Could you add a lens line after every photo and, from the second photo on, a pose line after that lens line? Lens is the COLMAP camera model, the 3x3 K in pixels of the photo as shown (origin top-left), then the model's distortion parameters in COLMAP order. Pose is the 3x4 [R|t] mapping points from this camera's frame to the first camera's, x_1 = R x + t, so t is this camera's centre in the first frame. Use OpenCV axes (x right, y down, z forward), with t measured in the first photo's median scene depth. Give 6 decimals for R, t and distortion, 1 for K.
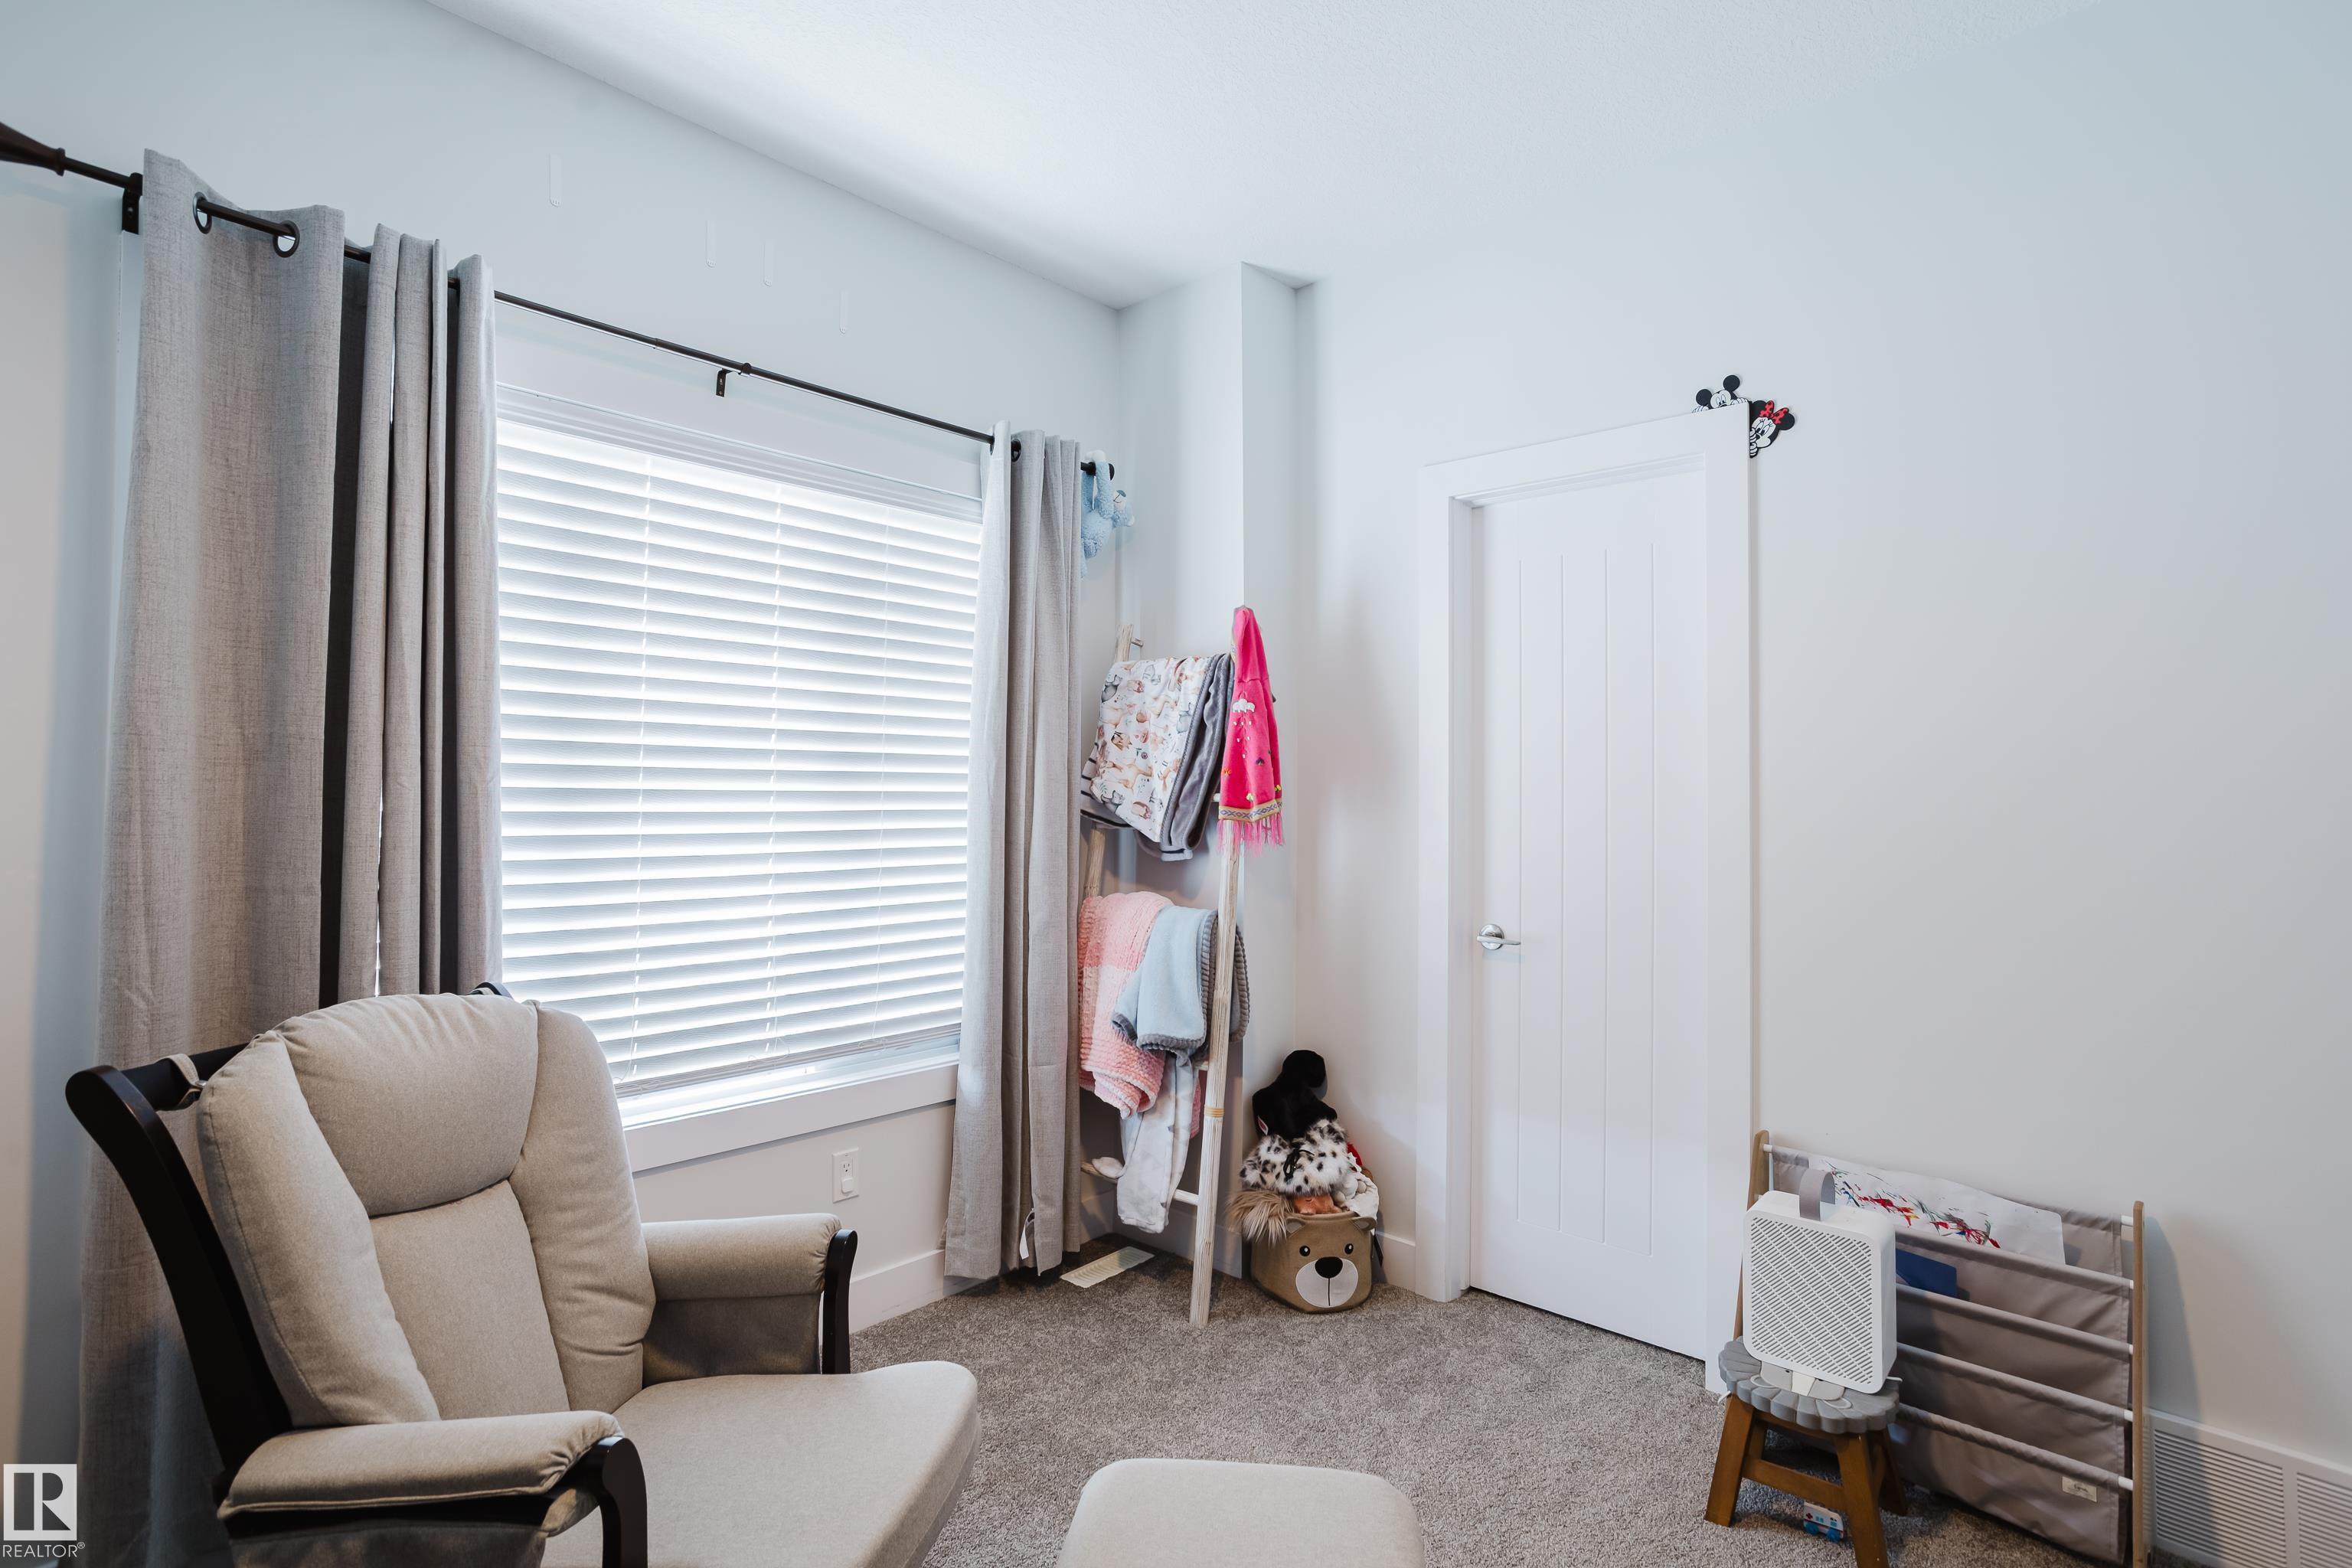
lens RADIAL K [[1136.3, 0, 1171.3], [0, 1136.3, 772.2], [0, 0, 1]] dist [-0.048881, 0.029316]
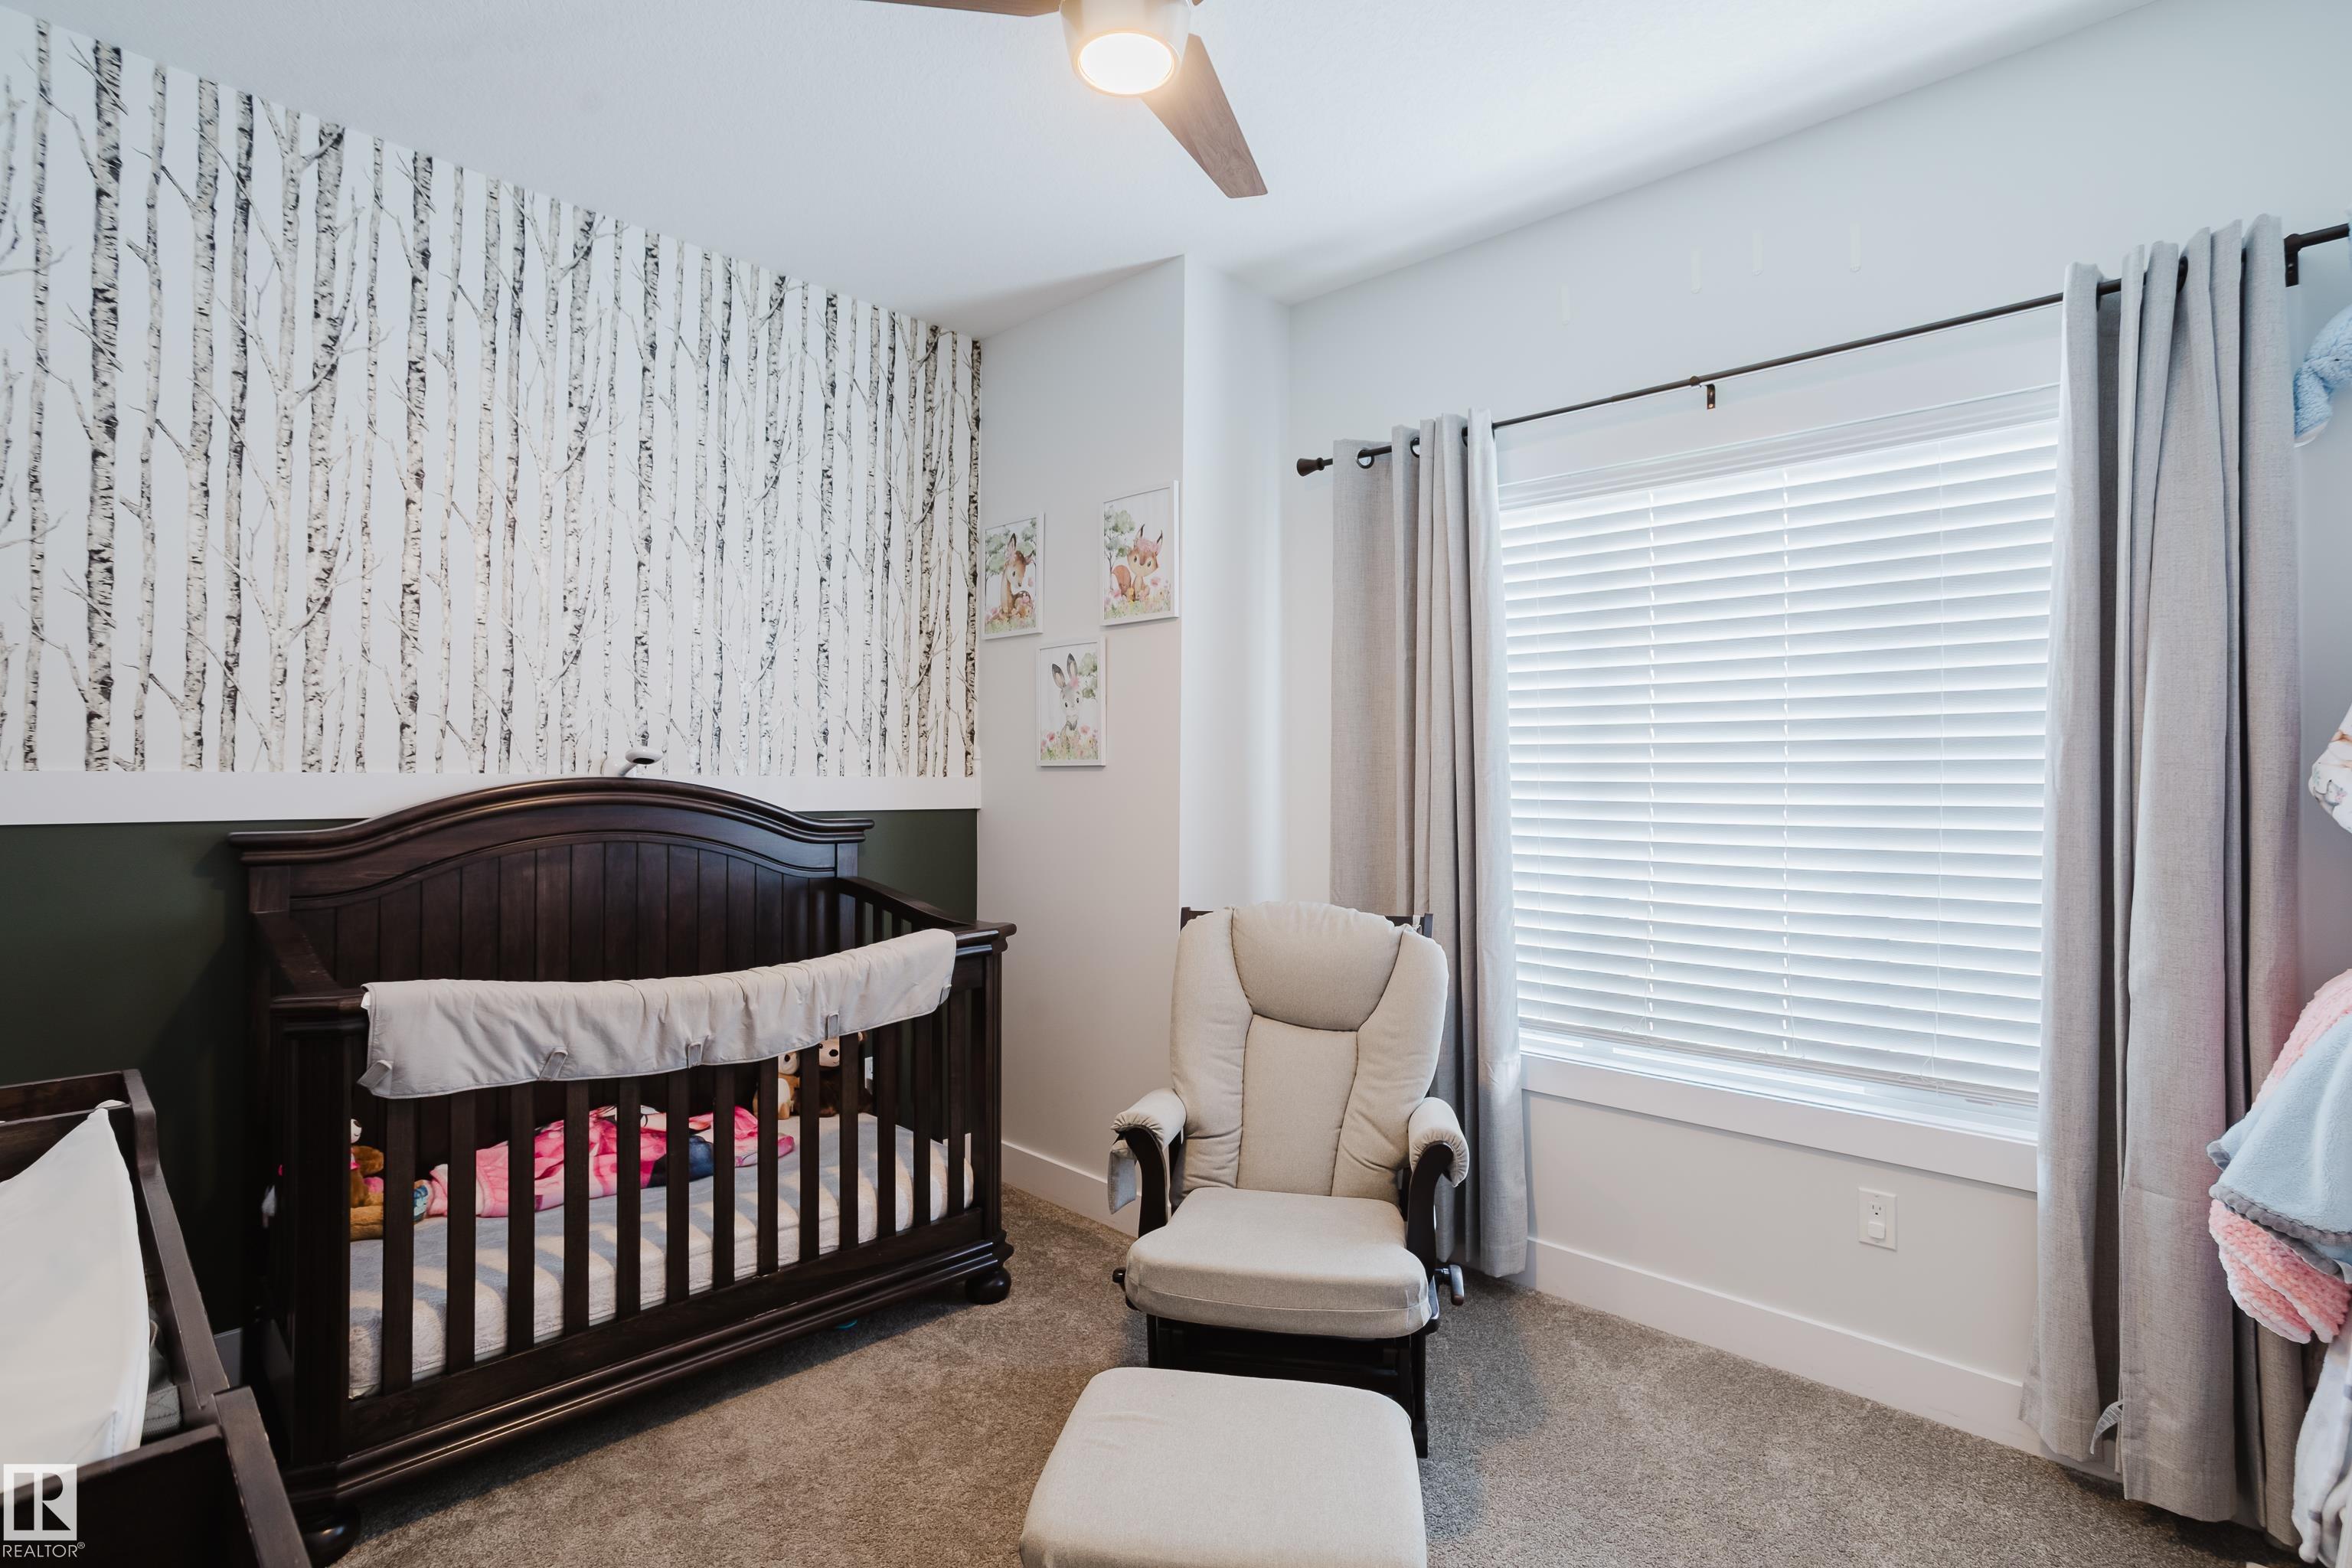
lens RADIAL K [[1136.3, 0, 1171.3], [0, 1136.3, 772.2], [0, 0, 1]] dist [-0.048881, 0.029316]
pose [[-0.005755, -0.020208, -0.999779, 0.652554], [0.013678, 0.999701, -0.020285, 0.020197], [0.999890, -0.013792, -0.005477, 0.499449]]
